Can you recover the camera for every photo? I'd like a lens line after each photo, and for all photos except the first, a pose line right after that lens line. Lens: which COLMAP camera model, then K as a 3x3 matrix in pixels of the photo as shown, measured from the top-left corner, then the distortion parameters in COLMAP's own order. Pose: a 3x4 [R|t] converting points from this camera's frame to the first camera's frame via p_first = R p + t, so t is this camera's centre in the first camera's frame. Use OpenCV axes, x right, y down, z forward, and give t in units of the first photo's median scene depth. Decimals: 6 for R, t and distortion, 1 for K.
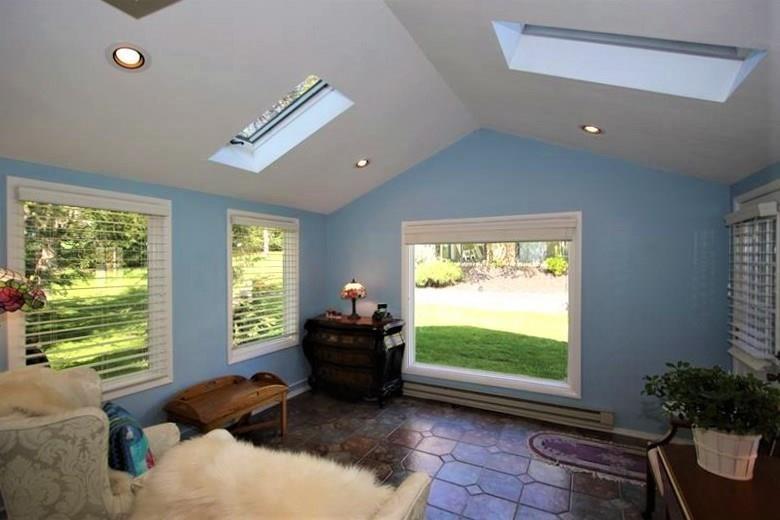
lens RADIAL K [[361.5, 0, 390.0], [0, 361.5, 260.0], [0, 0, 1]] dist [-0.017498, -0.000187]
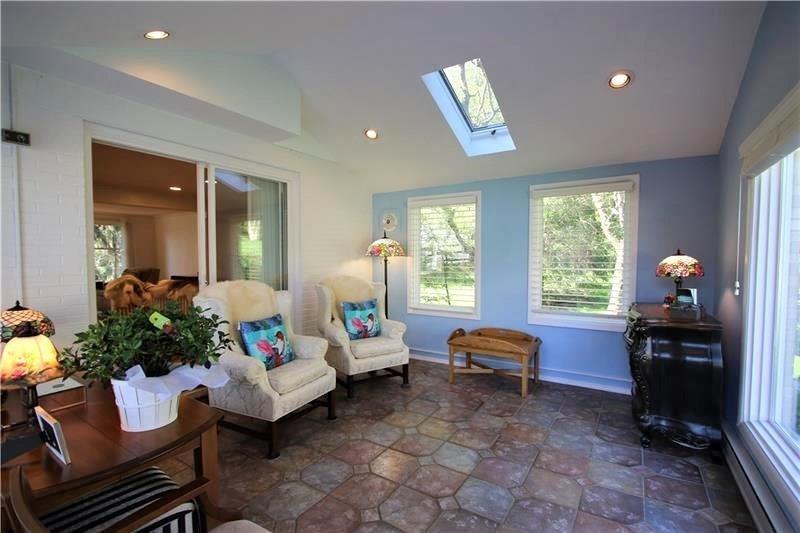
lens RADIAL K [[370.8, 0, 400.0], [0, 370.8, 266.5], [0, 0, 1]] dist [-0.017498, -0.000187]
pose [[-0.076777, 0.025719, -0.996717, 0.688878], [0.005632, 0.999662, 0.025361, 0.074866], [0.997032, -0.003666, -0.076896, 0.647952]]
